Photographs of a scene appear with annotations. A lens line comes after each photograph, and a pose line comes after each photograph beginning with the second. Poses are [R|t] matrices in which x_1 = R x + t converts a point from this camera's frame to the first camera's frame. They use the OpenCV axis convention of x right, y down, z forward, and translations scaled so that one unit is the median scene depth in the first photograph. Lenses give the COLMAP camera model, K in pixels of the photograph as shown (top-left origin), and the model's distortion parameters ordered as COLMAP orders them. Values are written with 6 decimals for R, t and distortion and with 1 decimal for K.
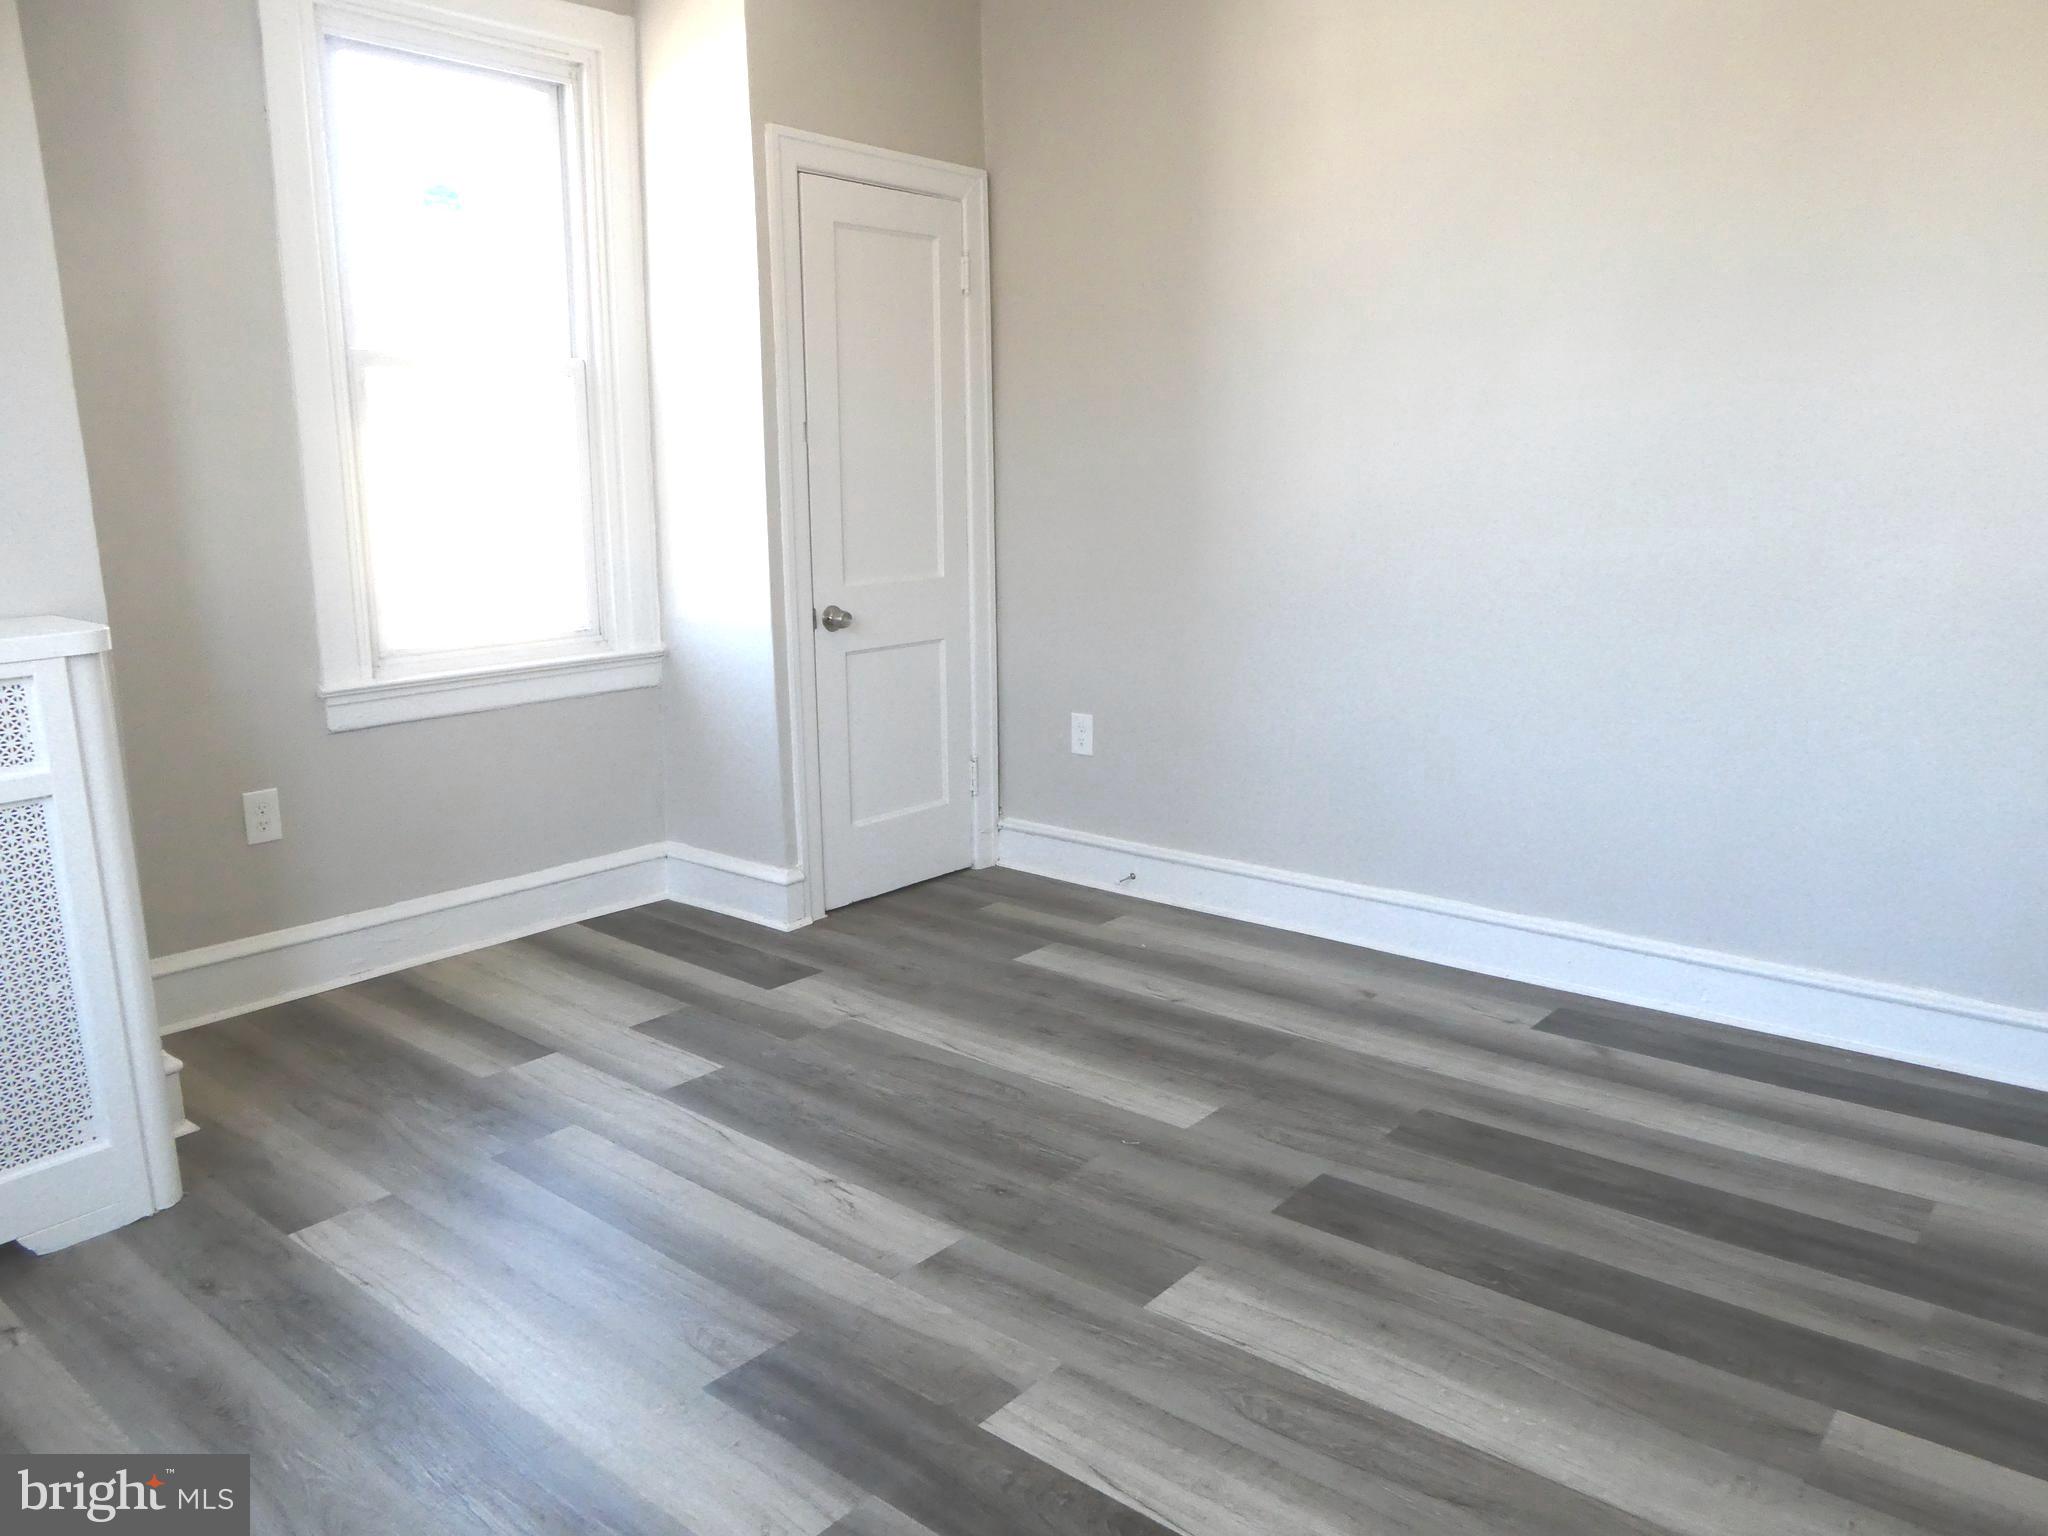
lens RADIAL K [[1465.7, 0, 1031.0], [0, 1465.7, 761.1], [0, 0, 1]] dist [-0.014931, -0.003264]
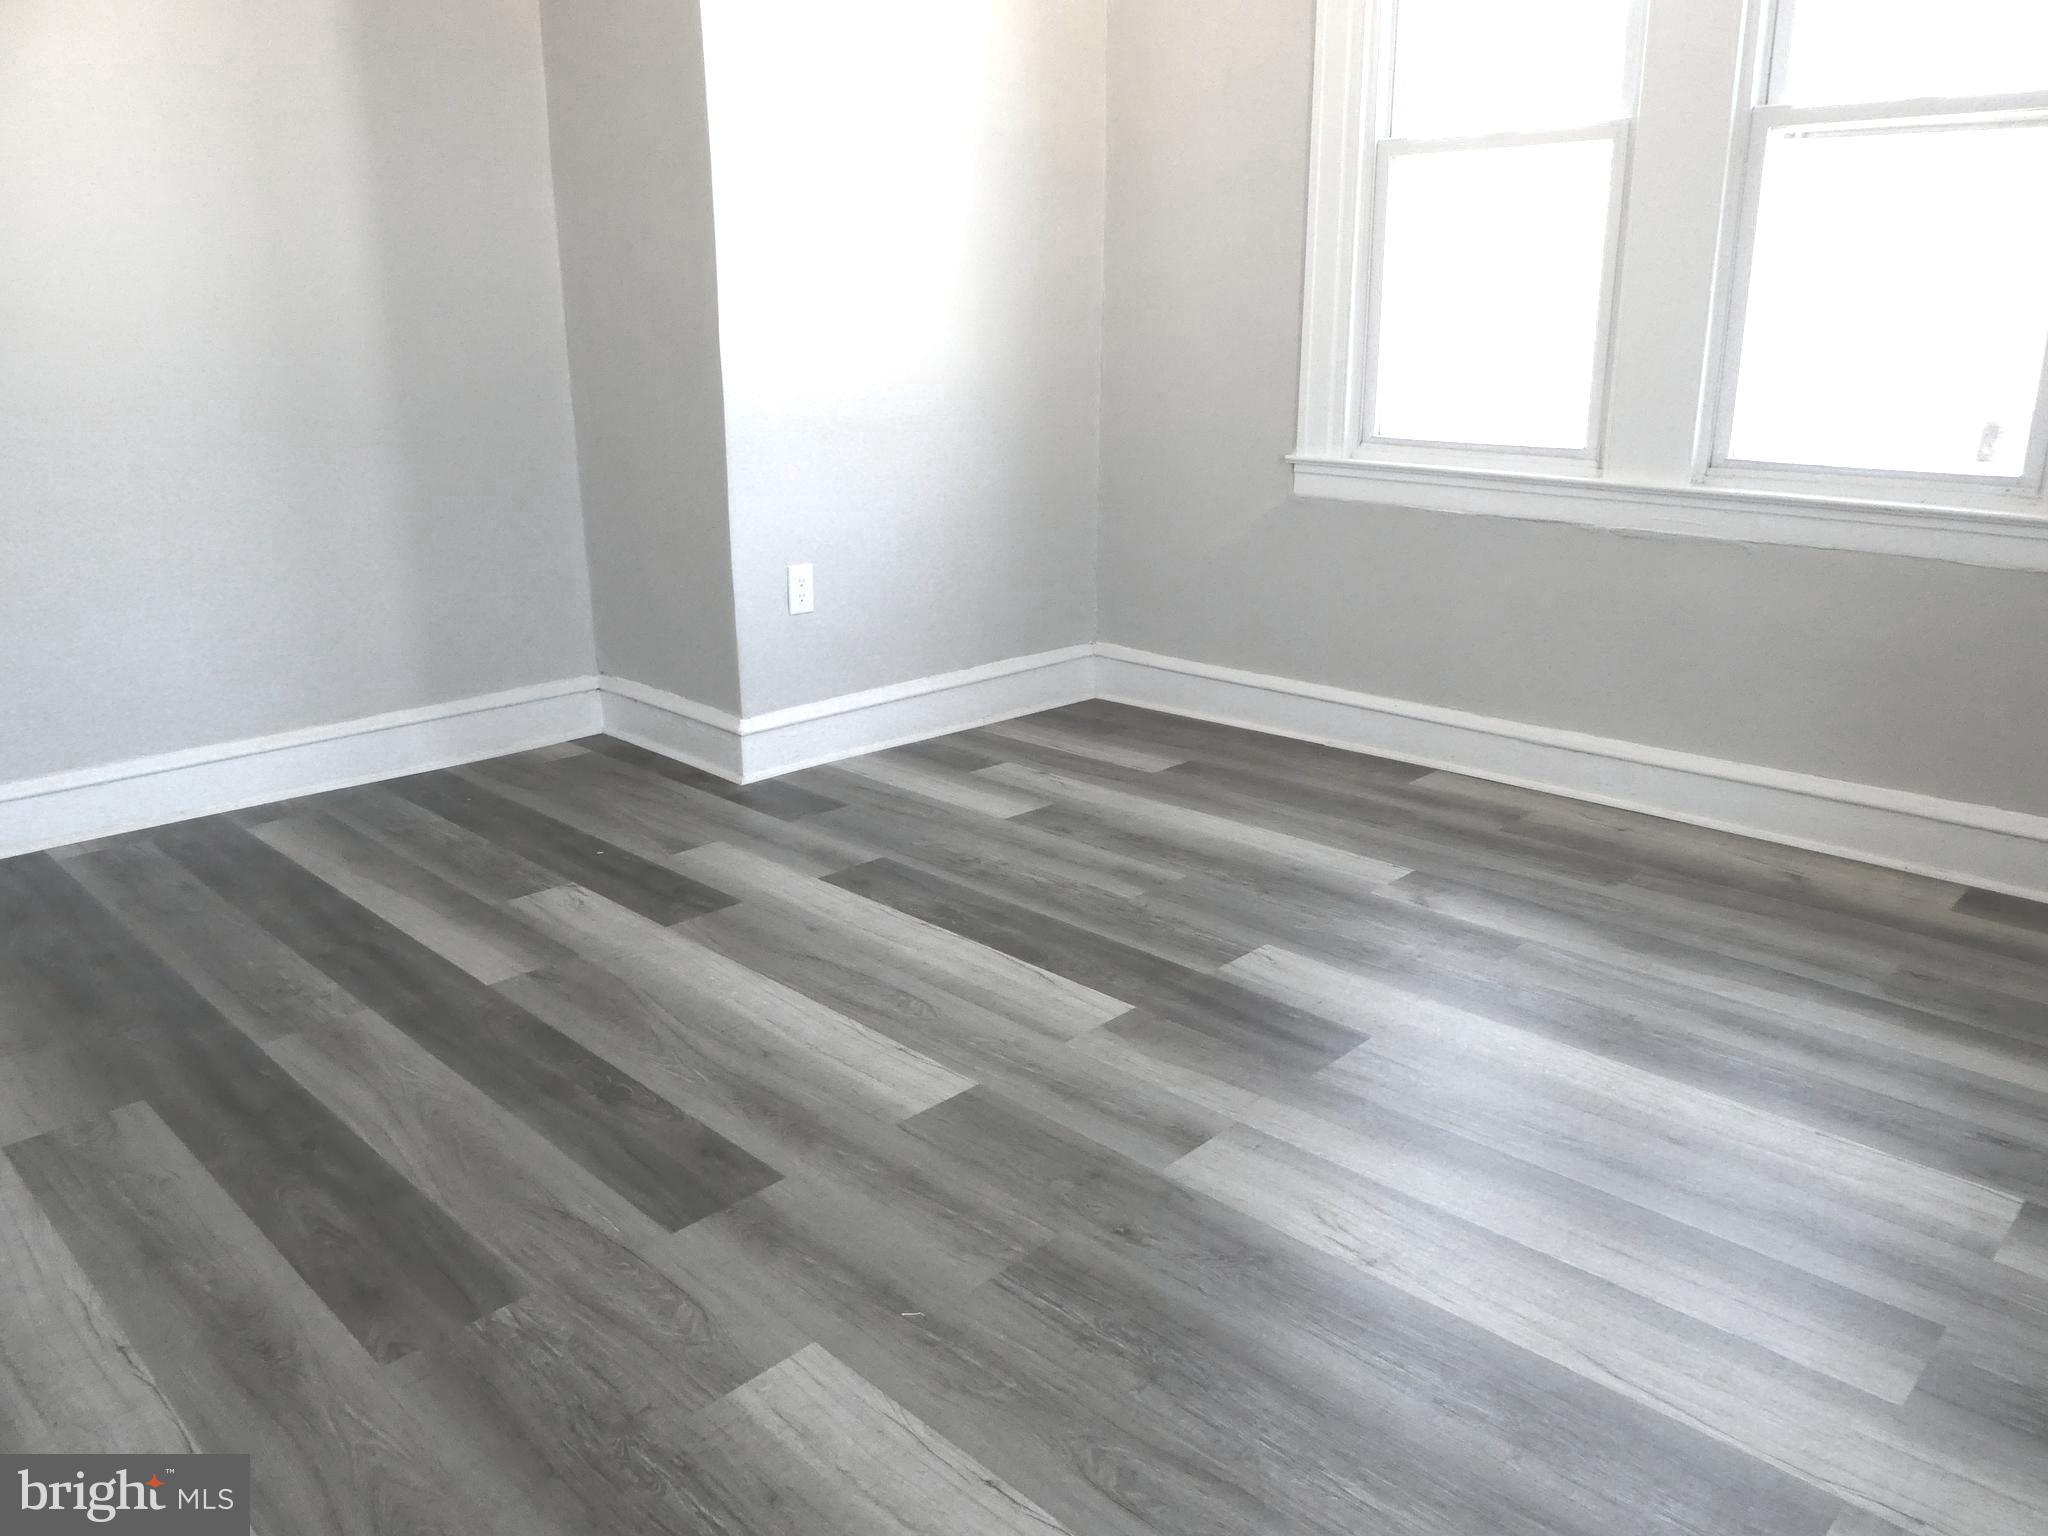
lens RADIAL K [[1465.7, 0, 1013.6], [0, 1465.7, 760.9], [0, 0, 1]] dist [-0.014931, -0.003264]
pose [[-0.996654, -0.005575, 0.081547, -0.026908], [0.032818, 0.886431, 0.461695, -0.276601], [-0.074860, 0.462826, -0.883282, 1.679702]]
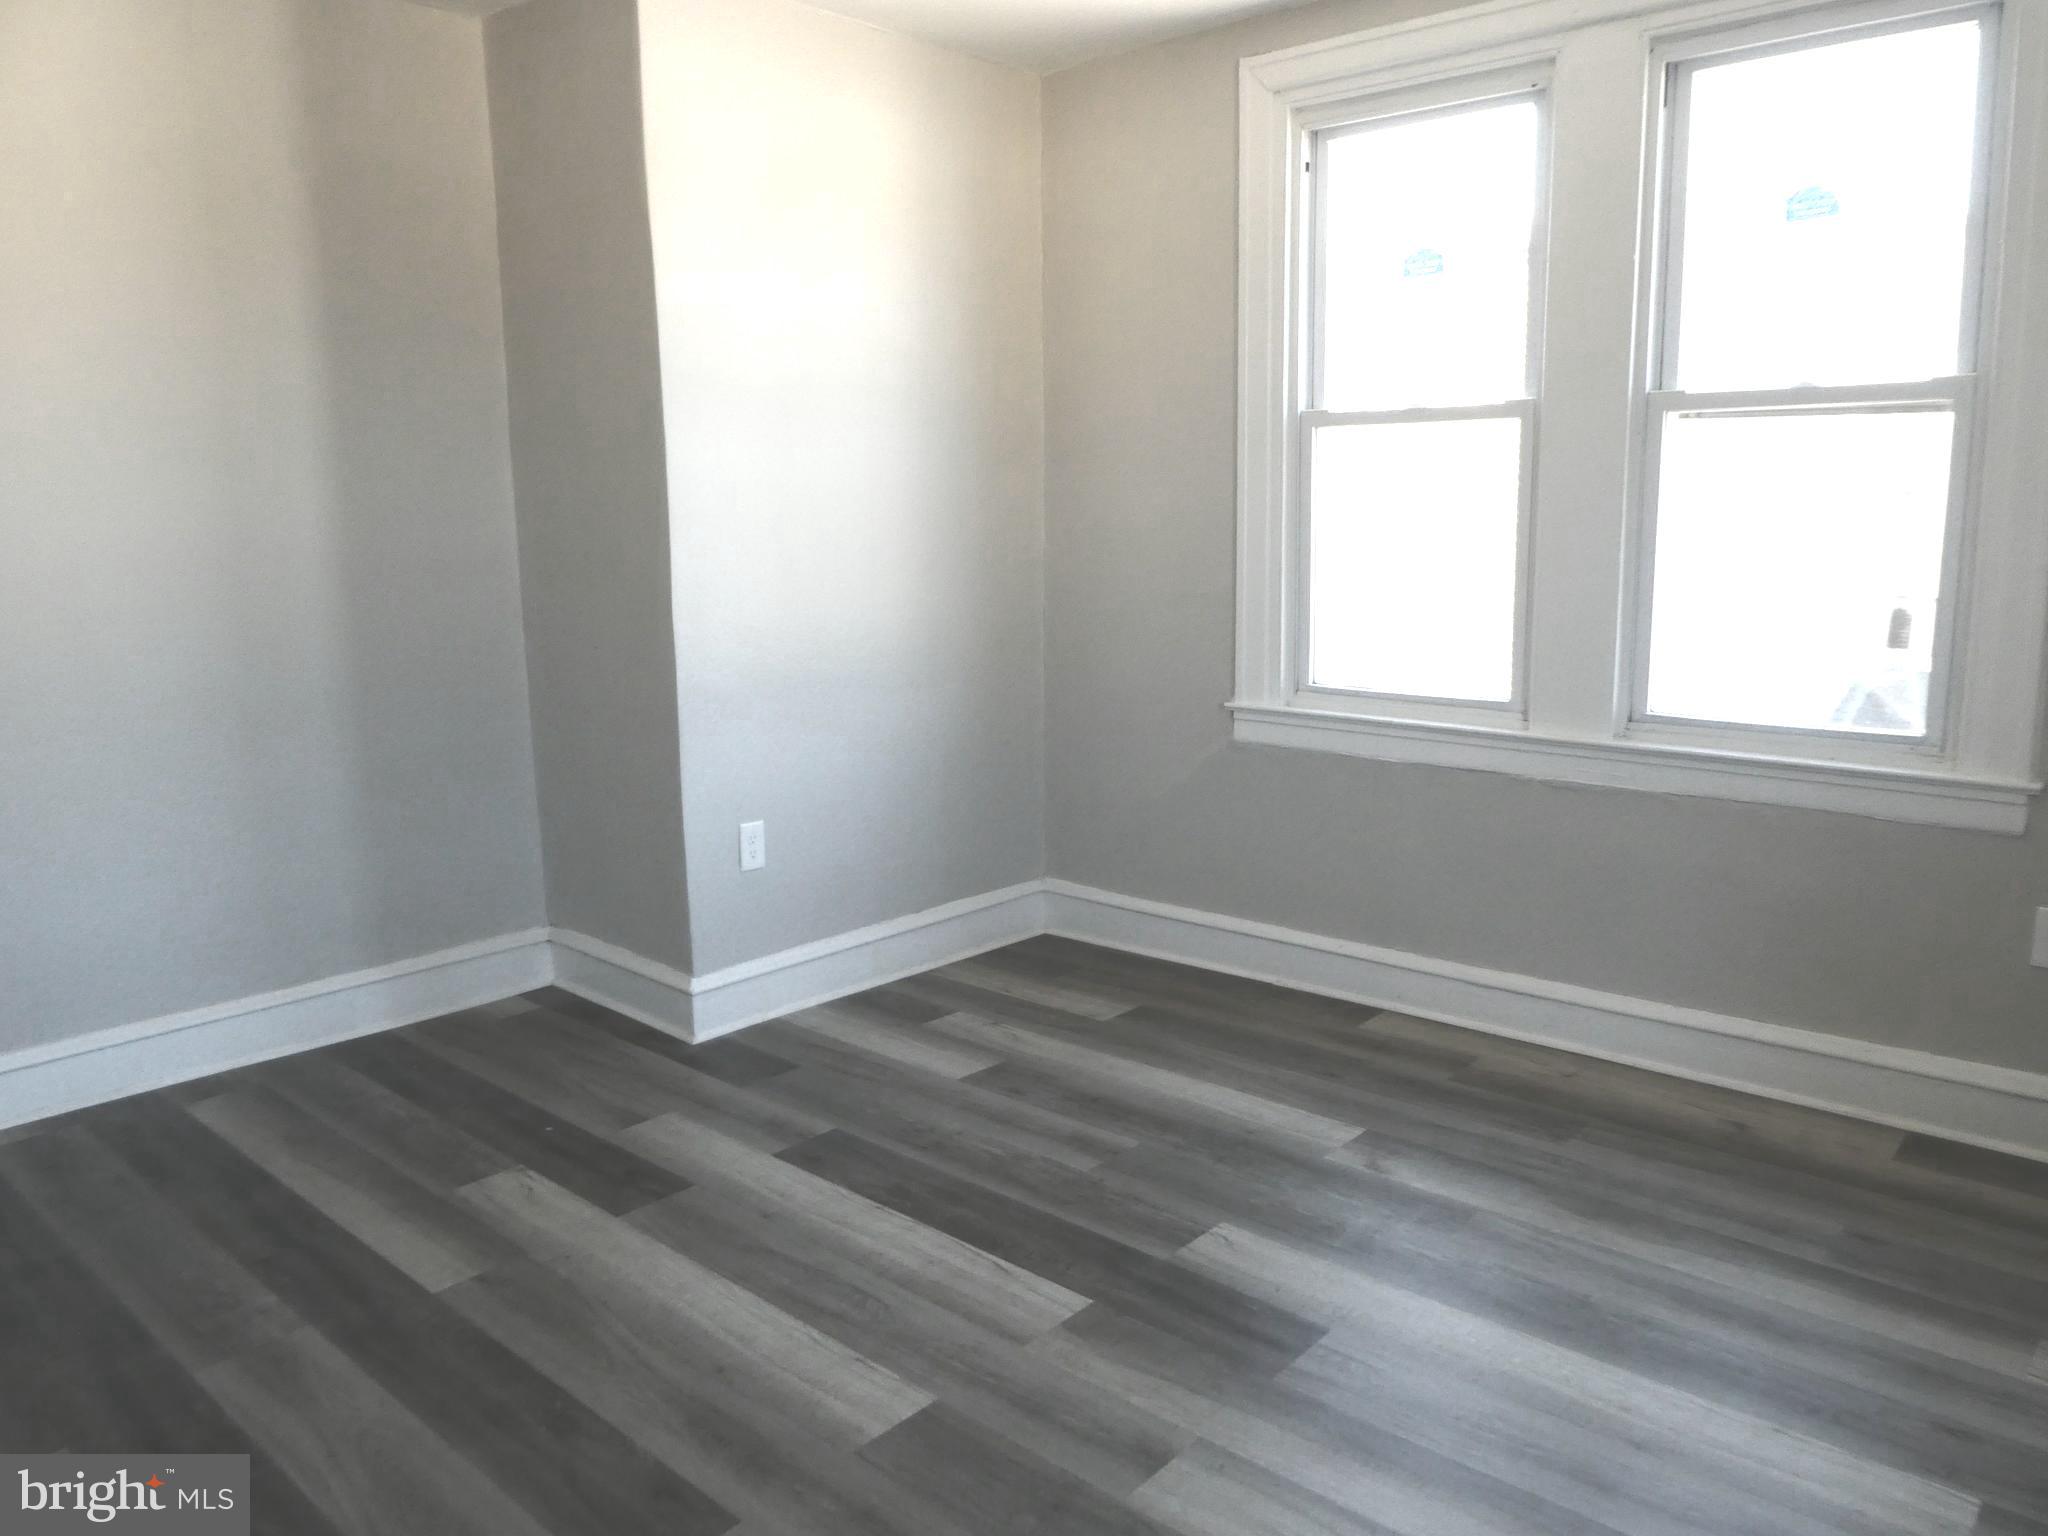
lens RADIAL K [[1465.7, 0, 1014.3], [0, 1465.7, 765.1], [0, 0, 1]] dist [-0.014931, -0.003264]
pose [[-0.998789, 0.019619, 0.045107, -0.027122], [0.034528, 0.932762, 0.358835, -0.364337], [-0.035034, 0.359958, -0.932310, 1.661628]]
